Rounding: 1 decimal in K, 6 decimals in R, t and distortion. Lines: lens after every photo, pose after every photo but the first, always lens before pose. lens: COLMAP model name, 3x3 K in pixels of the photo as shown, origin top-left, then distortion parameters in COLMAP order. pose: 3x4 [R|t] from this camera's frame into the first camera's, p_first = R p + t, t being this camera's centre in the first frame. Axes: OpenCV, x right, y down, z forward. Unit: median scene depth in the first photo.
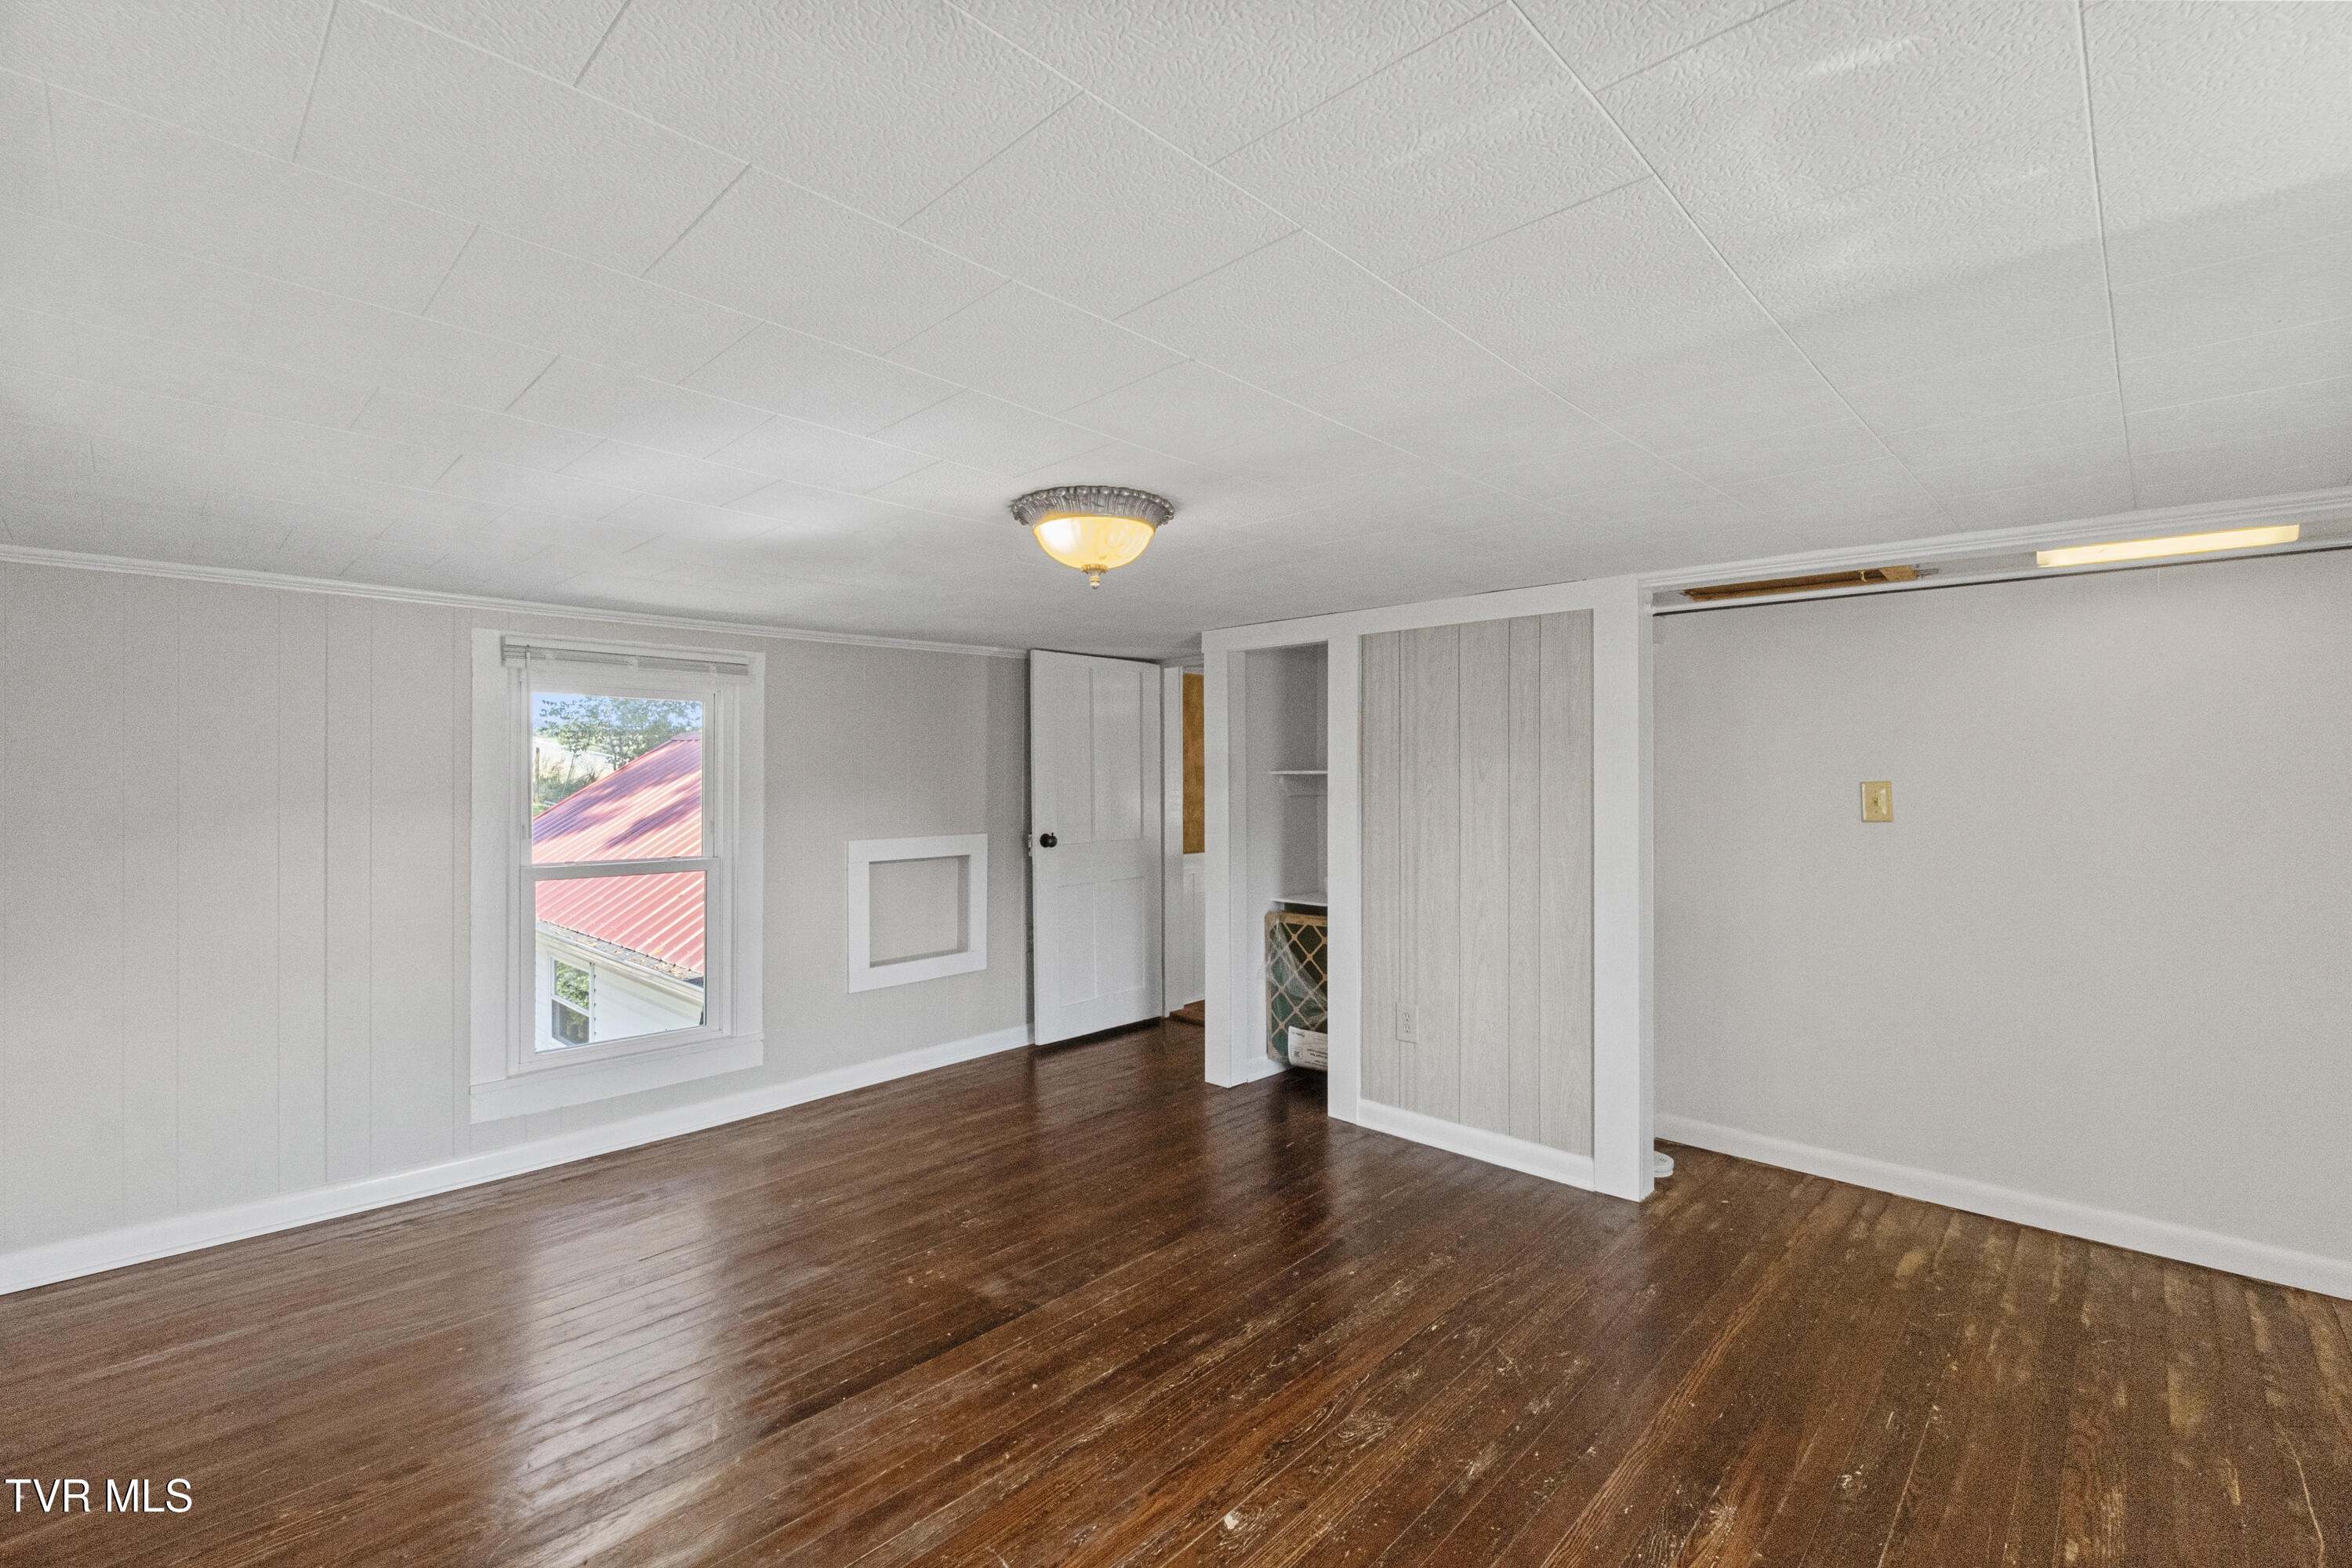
lens RADIAL K [[1020.4, 0, 1177.5], [0, 1020.4, 783.4], [0, 0, 1]] dist [-0.003251, -0.000257]
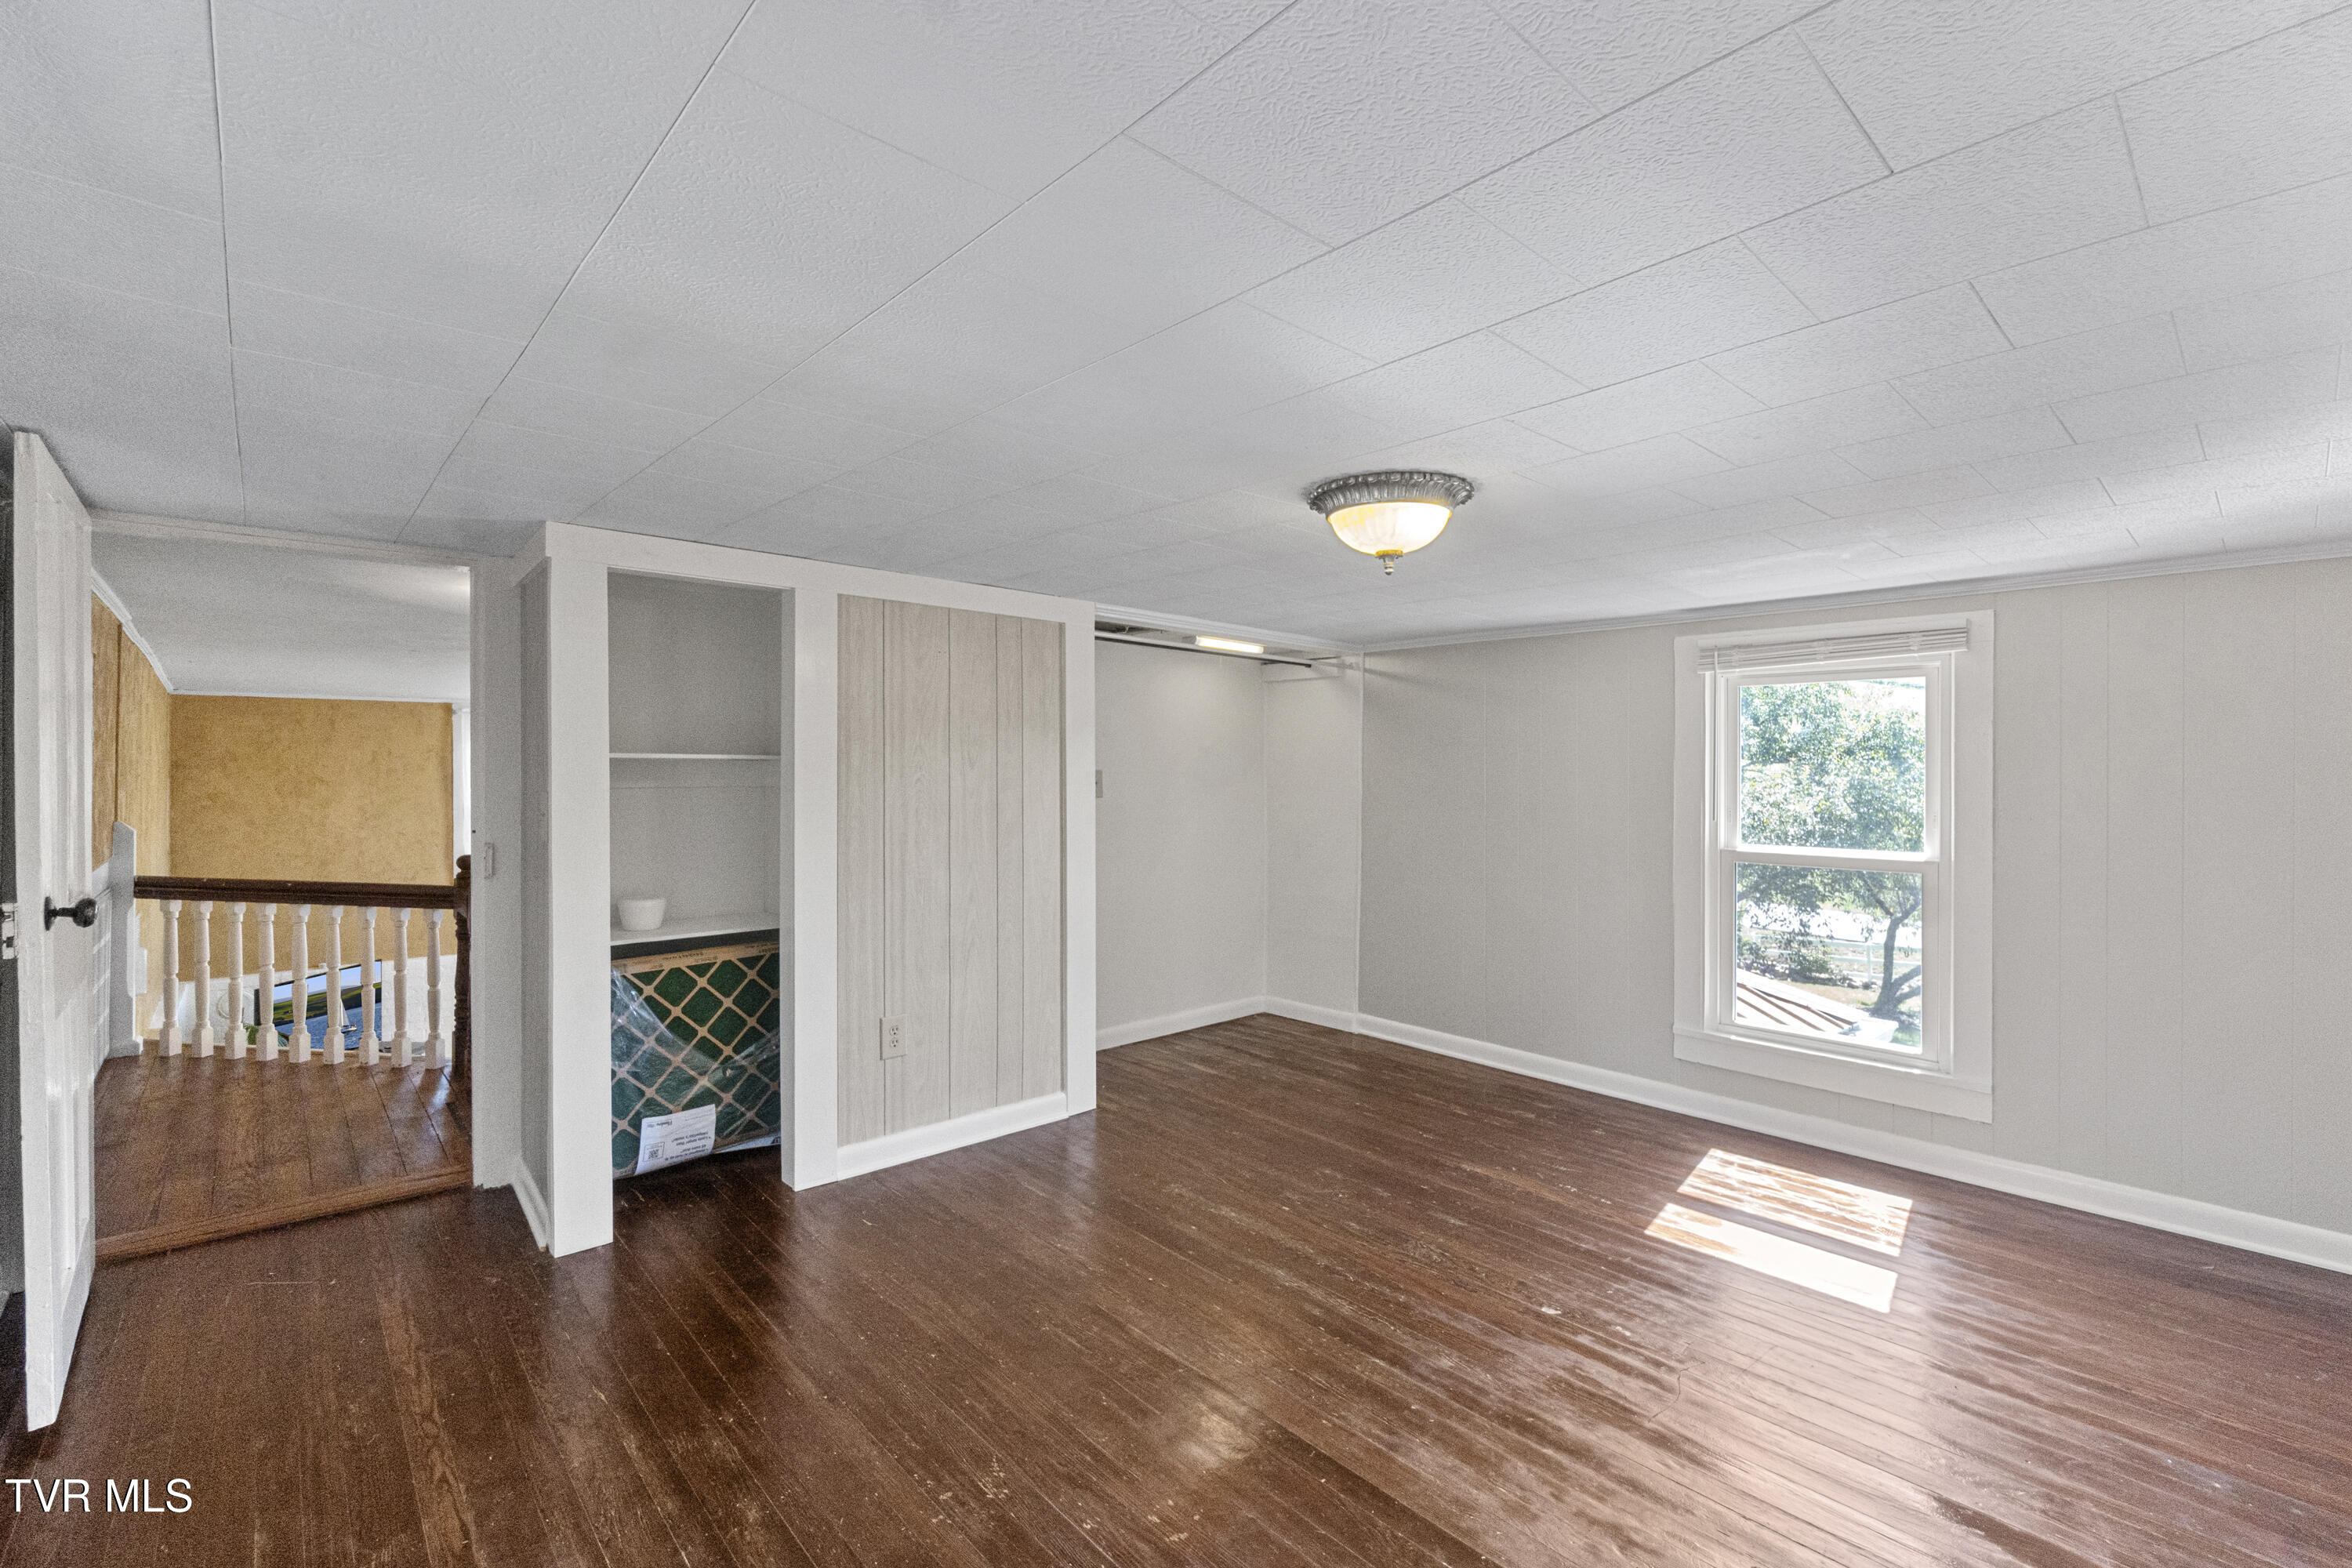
lens RADIAL K [[1020.4, 0, 1169.8], [0, 1020.4, 769.1], [0, 0, 1]] dist [-0.003251, -0.000257]
pose [[0.068504, 0.000190, 0.997651, -0.792243], [-0.000197, 1.000000, -0.000177, -0.002154], [-0.997651, -0.000185, 0.068504, 0.835023]]
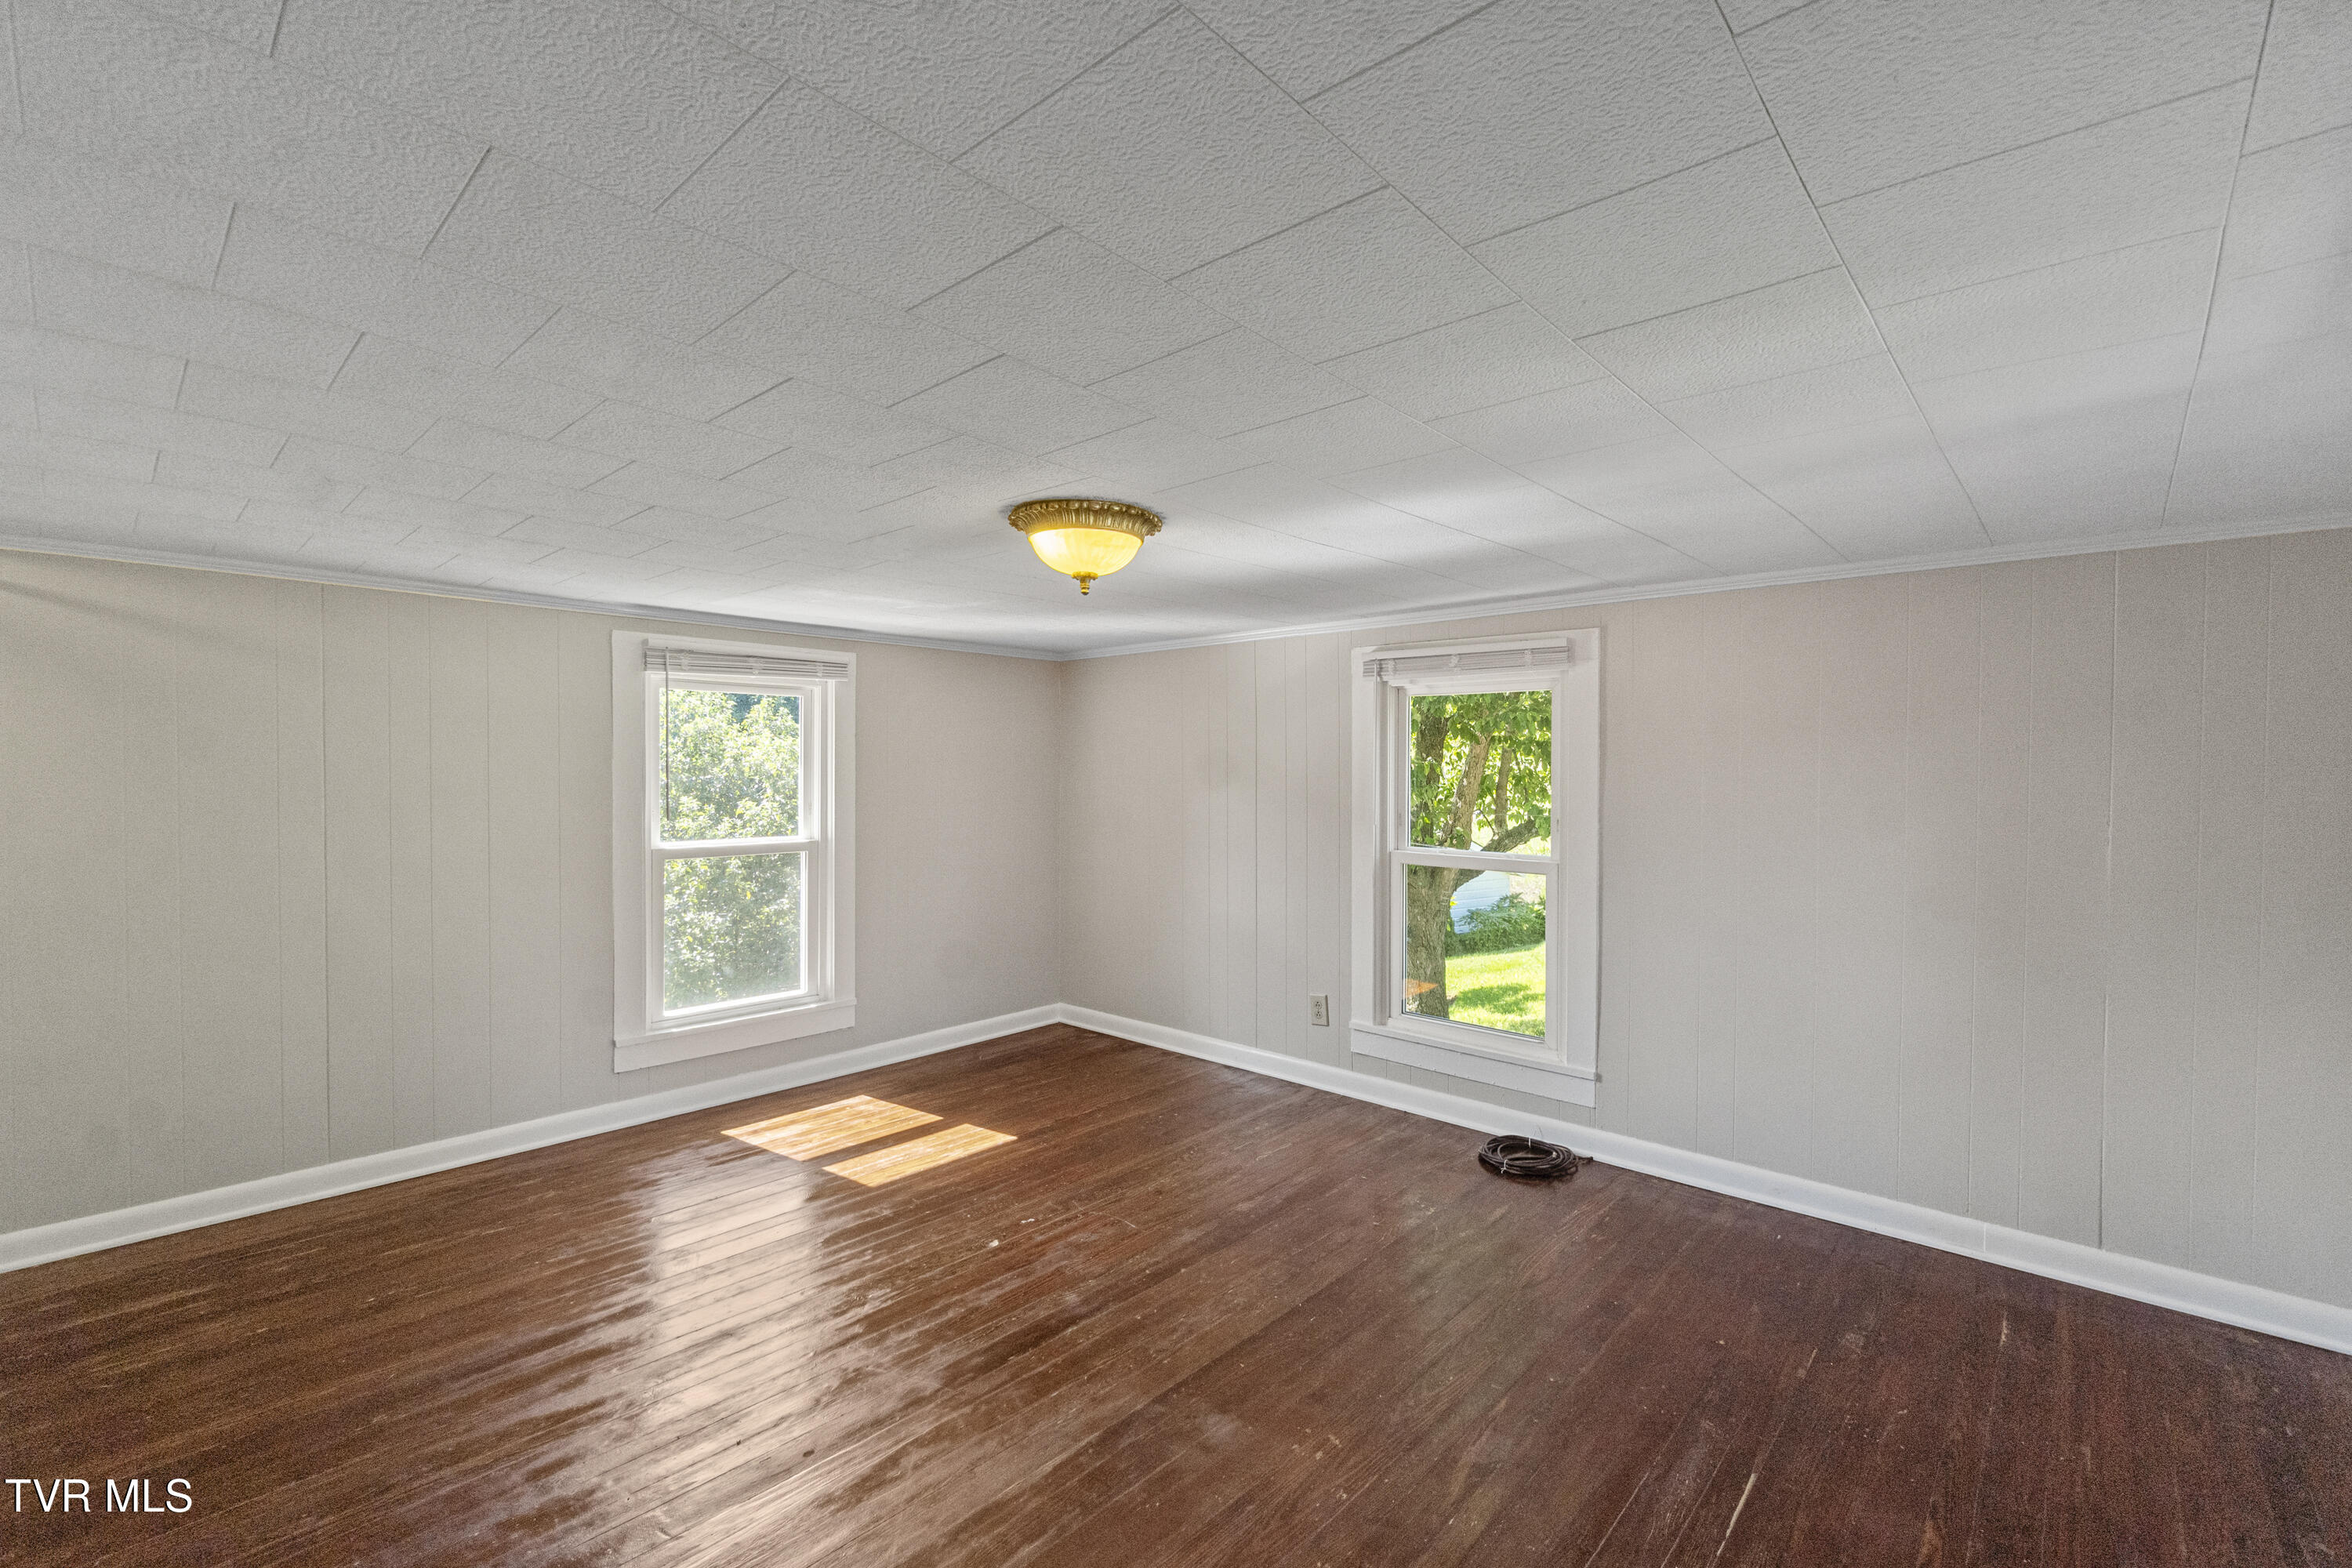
lens RADIAL K [[1020.4, 0, 1169.7], [0, 1020.4, 785.2], [0, 0, 1]] dist [-0.003251, -0.000257]
pose [[-0.999682, -0.001780, -0.025164, -0.104662], [-0.002254, 0.999821, 0.018802, -0.008193], [0.025126, 0.018853, -0.999507, 1.511462]]
